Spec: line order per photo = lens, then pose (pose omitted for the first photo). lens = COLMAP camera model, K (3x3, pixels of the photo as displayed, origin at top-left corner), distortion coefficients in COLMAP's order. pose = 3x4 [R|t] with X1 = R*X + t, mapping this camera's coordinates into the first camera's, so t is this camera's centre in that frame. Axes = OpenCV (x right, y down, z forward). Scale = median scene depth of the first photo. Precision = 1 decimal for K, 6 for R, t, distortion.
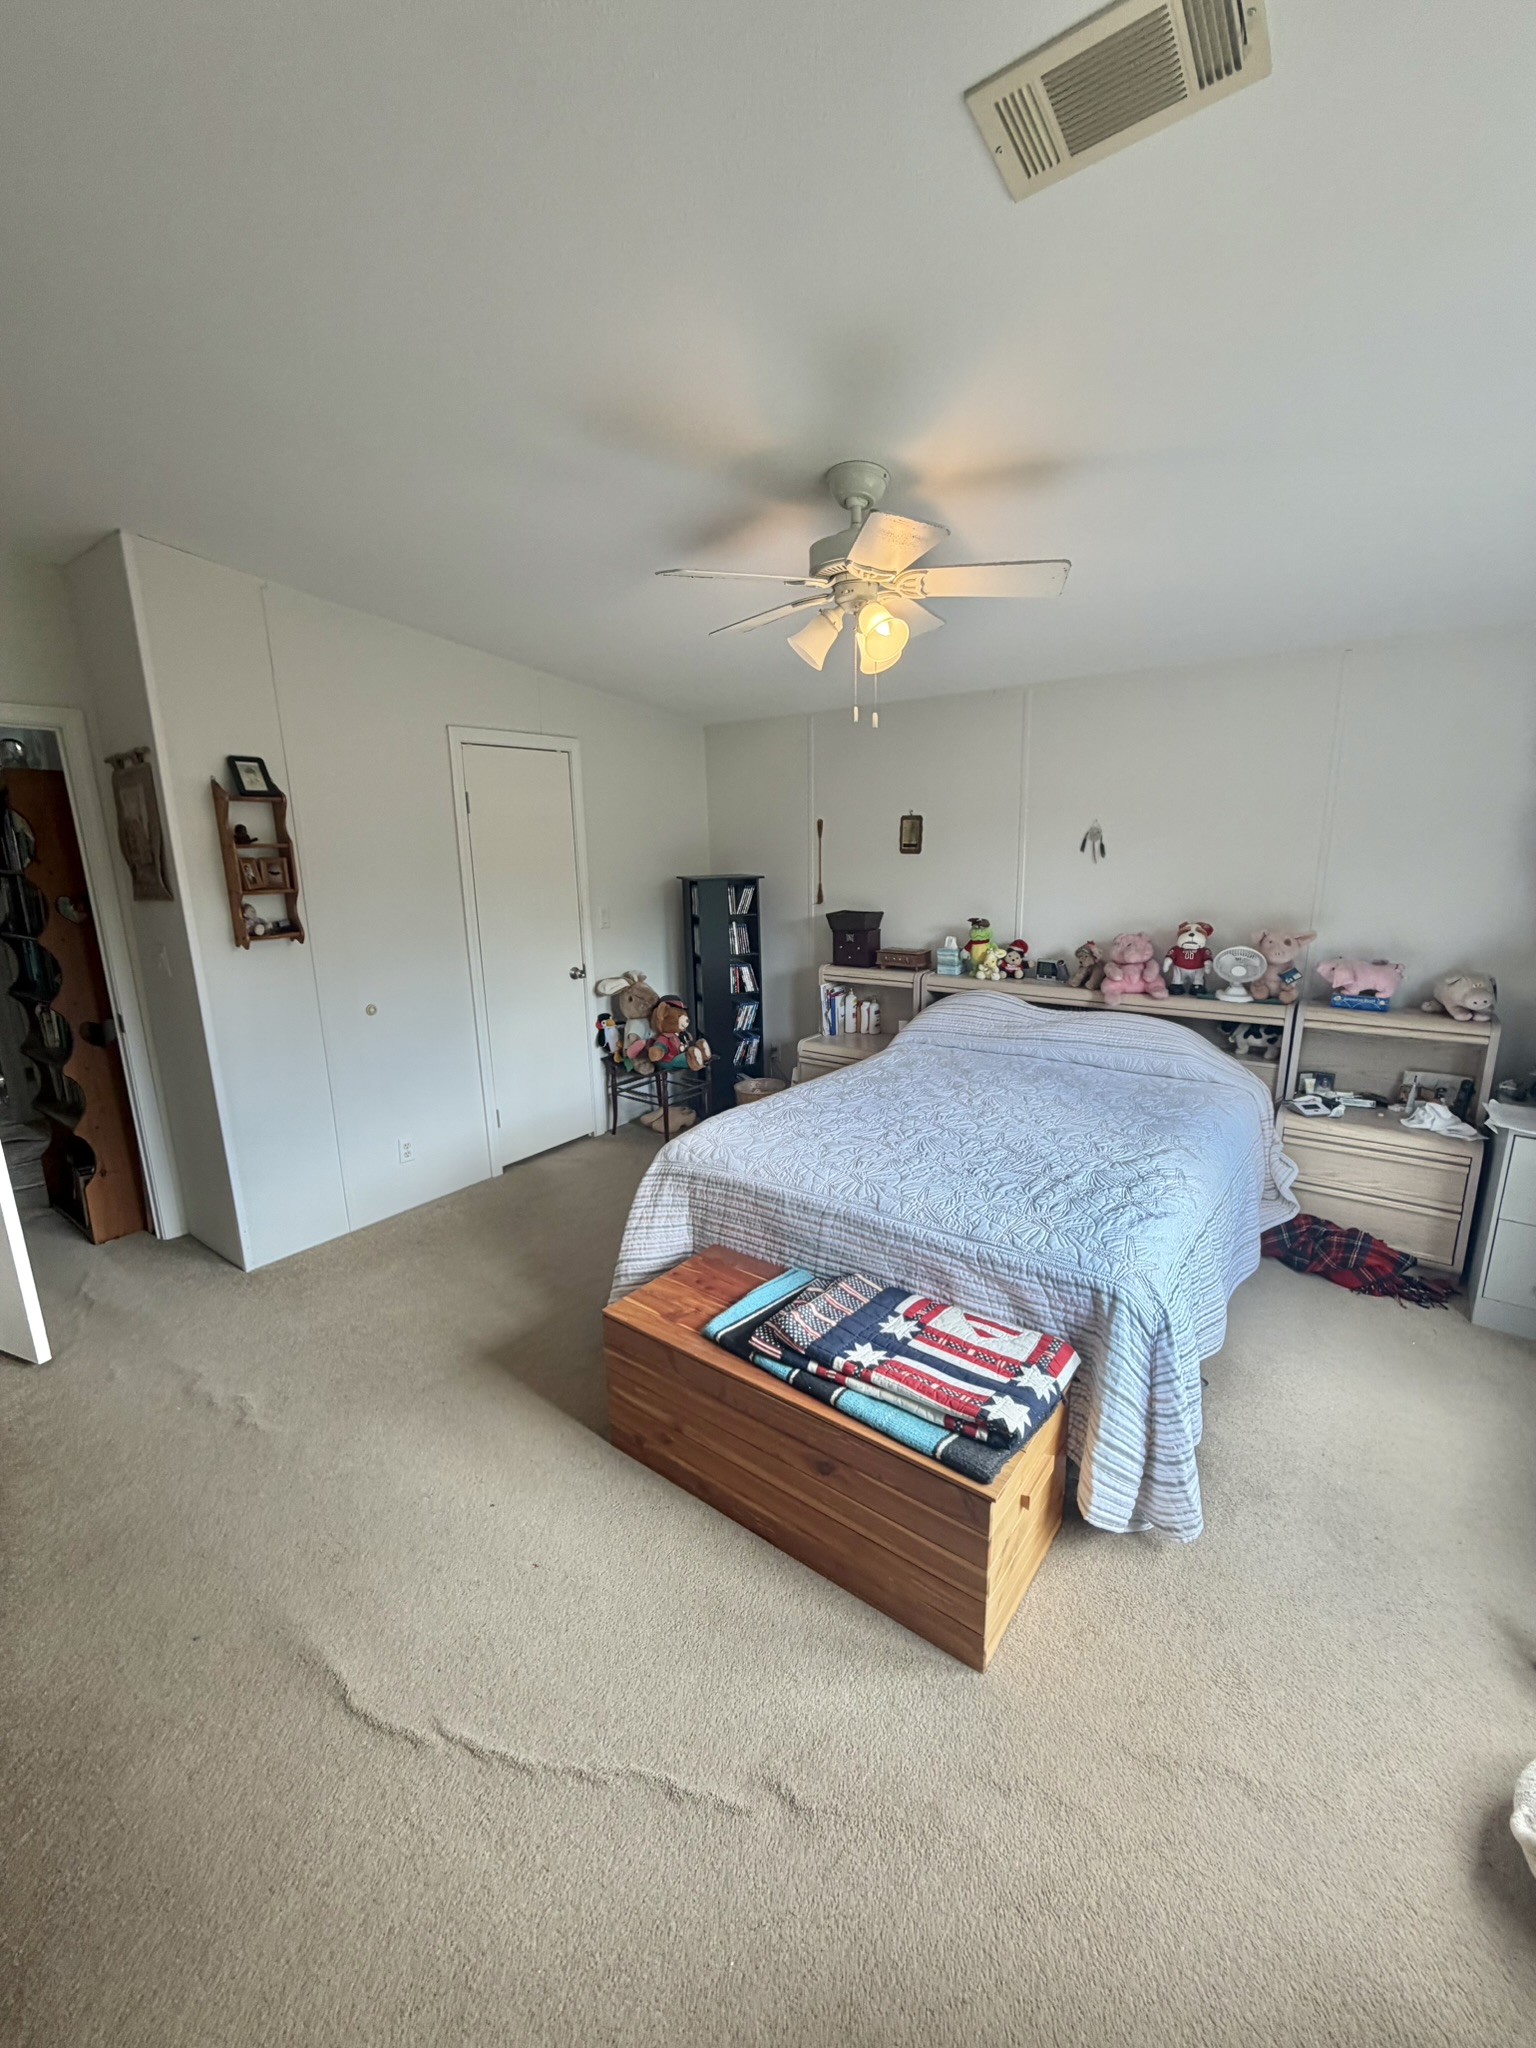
lens RADIAL K [[817.5, 0, 770.1], [0, 817.5, 1021.3], [0, 0, 1]] dist [0.000567, 0.000236]
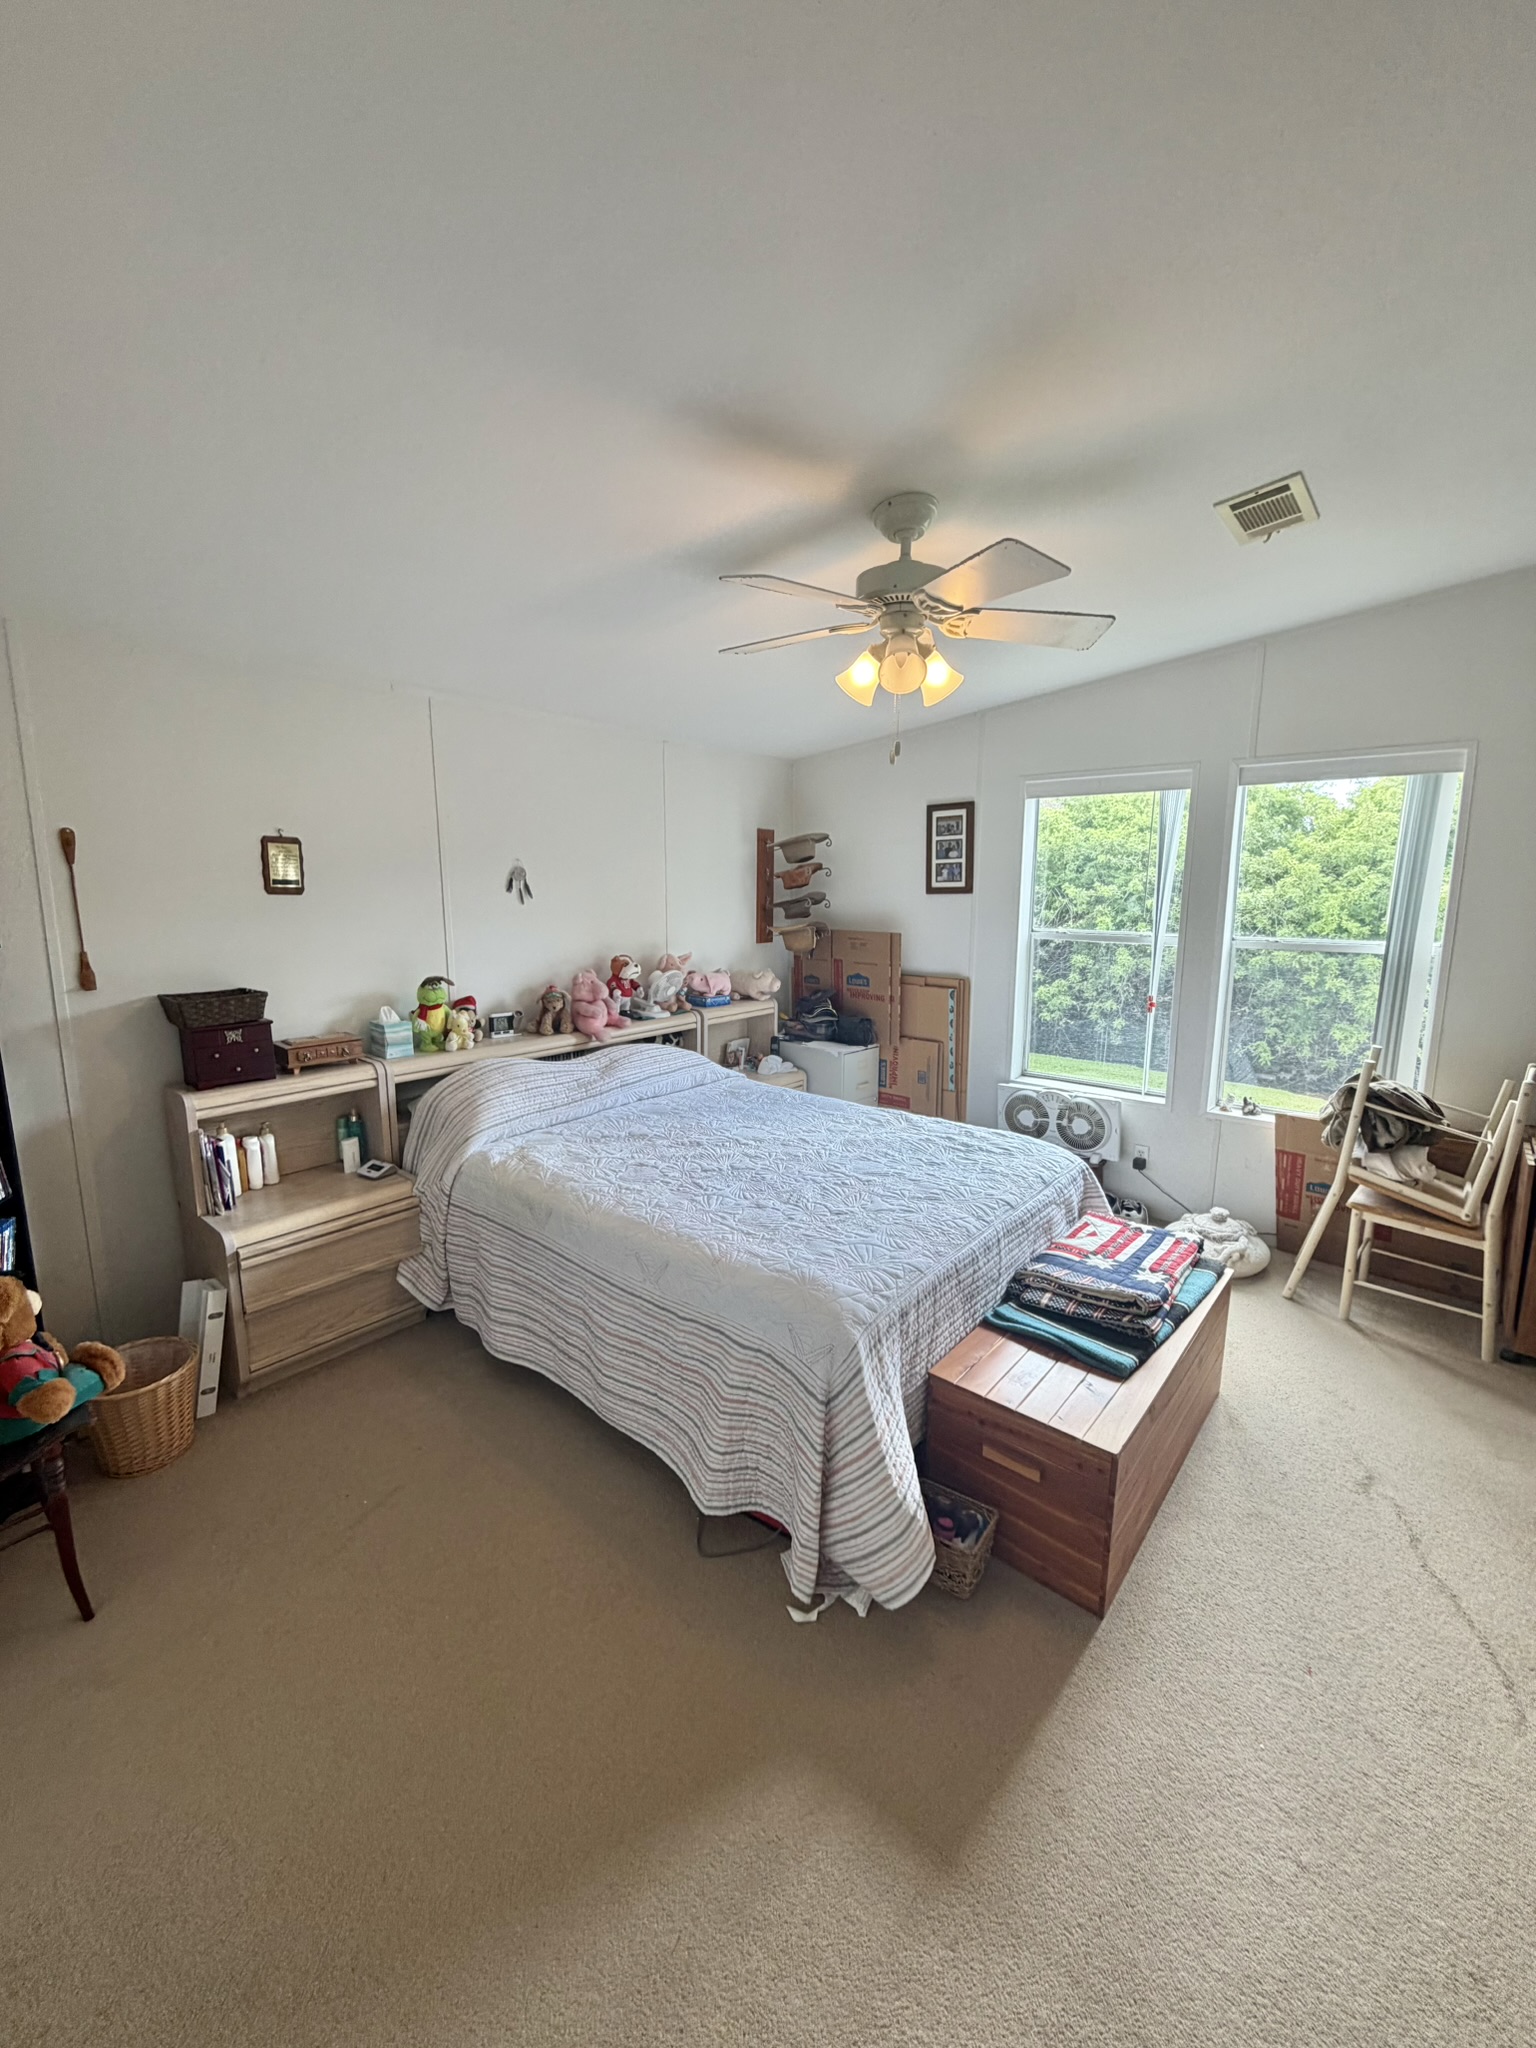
lens RADIAL K [[817.5, 0, 770.2], [0, 817.5, 1029.5], [0, 0, 1]] dist [0.000567, 0.000236]
pose [[0.058207, -0.162998, 0.984908, -0.543661], [0.201994, 0.968097, 0.148278, -0.137524], [-0.977655, 0.190315, 0.089275, 0.671485]]
